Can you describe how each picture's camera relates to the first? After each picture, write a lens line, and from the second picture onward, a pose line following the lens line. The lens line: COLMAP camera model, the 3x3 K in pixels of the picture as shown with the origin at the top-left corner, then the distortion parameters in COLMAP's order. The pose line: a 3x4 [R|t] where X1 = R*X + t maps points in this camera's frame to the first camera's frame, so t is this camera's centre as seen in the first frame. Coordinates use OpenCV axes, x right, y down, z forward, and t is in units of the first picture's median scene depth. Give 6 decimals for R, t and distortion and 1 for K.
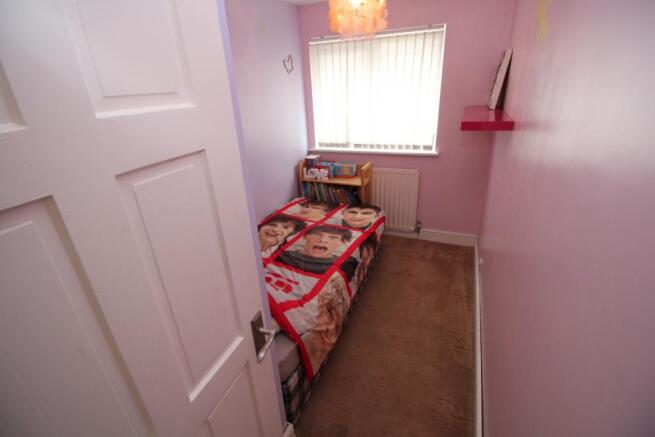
lens RADIAL K [[304.1, 0, 331.0], [0, 304.1, 216.2], [0, 0, 1]] dist [0.000393, -0.000180]
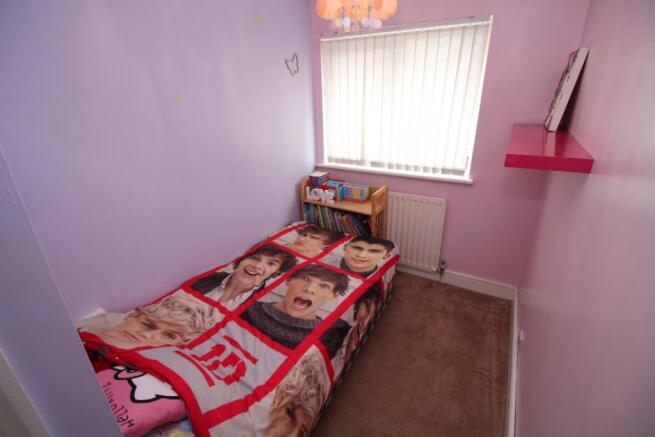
lens RADIAL K [[310.6, 0, 327.5], [0, 310.6, 218.5], [0, 0, 1]] dist [-0.004742, -0.000485]
pose [[0.992306, 0.067995, -0.103470, 0.075200], [-0.068801, 0.997621, -0.004242, -0.085433], [0.102936, 0.011328, 0.994624, 0.177545]]
